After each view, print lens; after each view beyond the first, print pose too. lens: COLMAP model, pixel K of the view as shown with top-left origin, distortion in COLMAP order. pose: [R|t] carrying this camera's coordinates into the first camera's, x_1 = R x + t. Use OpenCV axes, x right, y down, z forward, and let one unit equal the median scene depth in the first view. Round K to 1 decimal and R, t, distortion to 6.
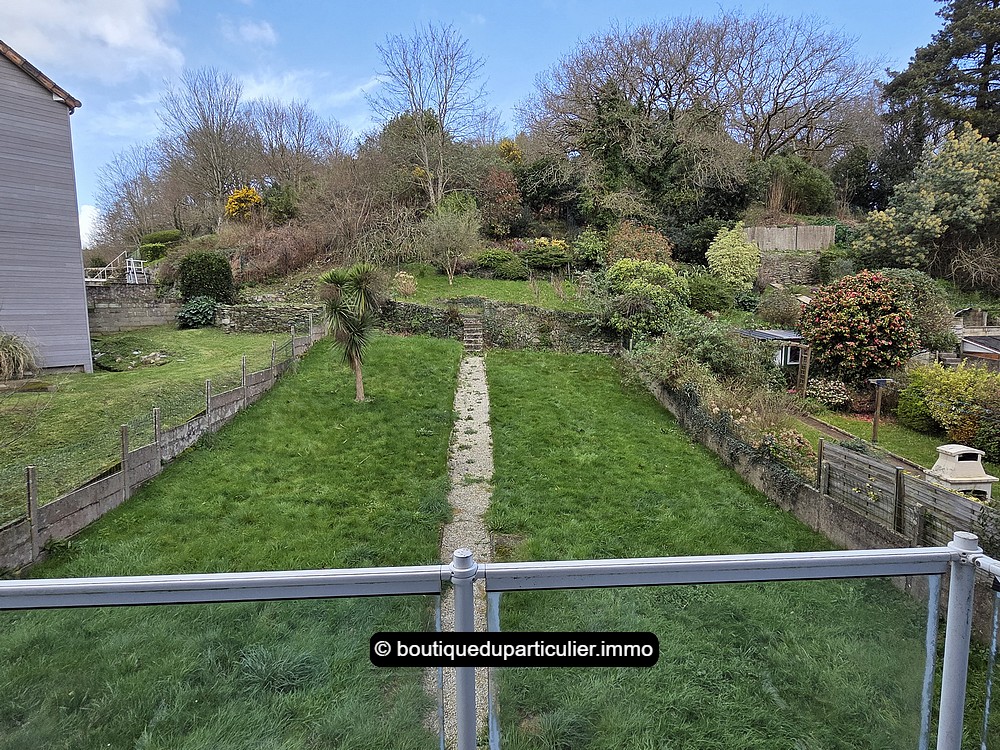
lens RADIAL K [[529.5, 0, 500.0], [0, 529.5, 375.0], [0, 0, 1]] dist [-0.002272, -0.000164]
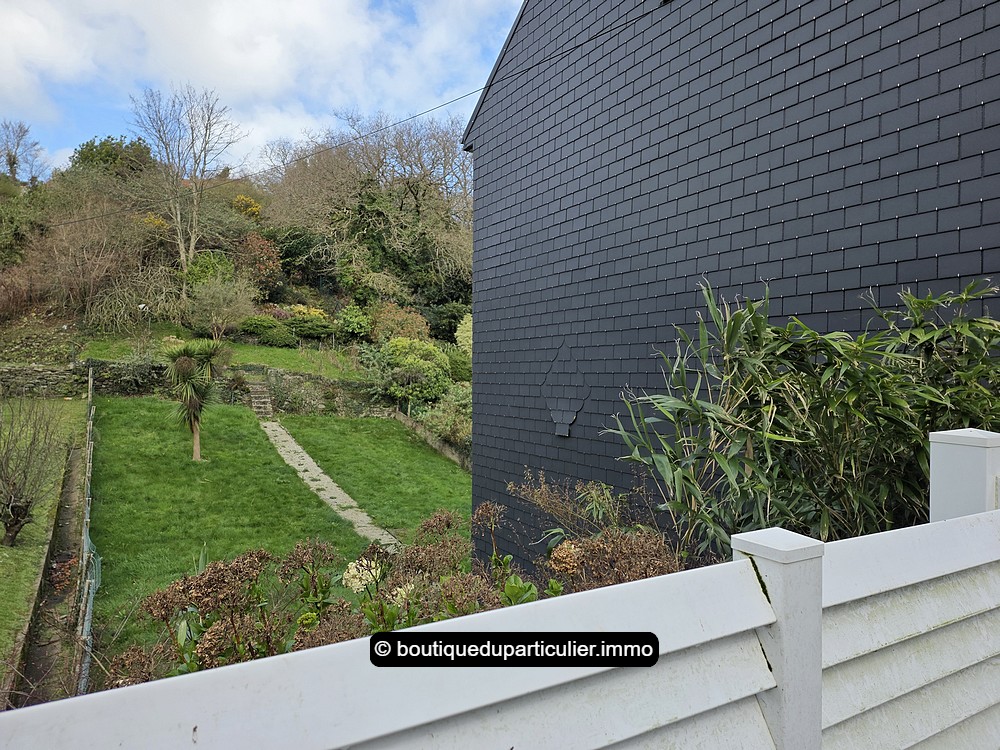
lens RADIAL K [[672.1, 0, 500.0], [0, 672.1, 375.0], [0, 0, 1]] dist [0.001081, -0.000011]
pose [[0.869124, 0.020689, 0.494161, -0.287174], [0.034984, 0.994051, -0.103148, 0.025686], [-0.493355, 0.106936, 0.863230, -0.373448]]
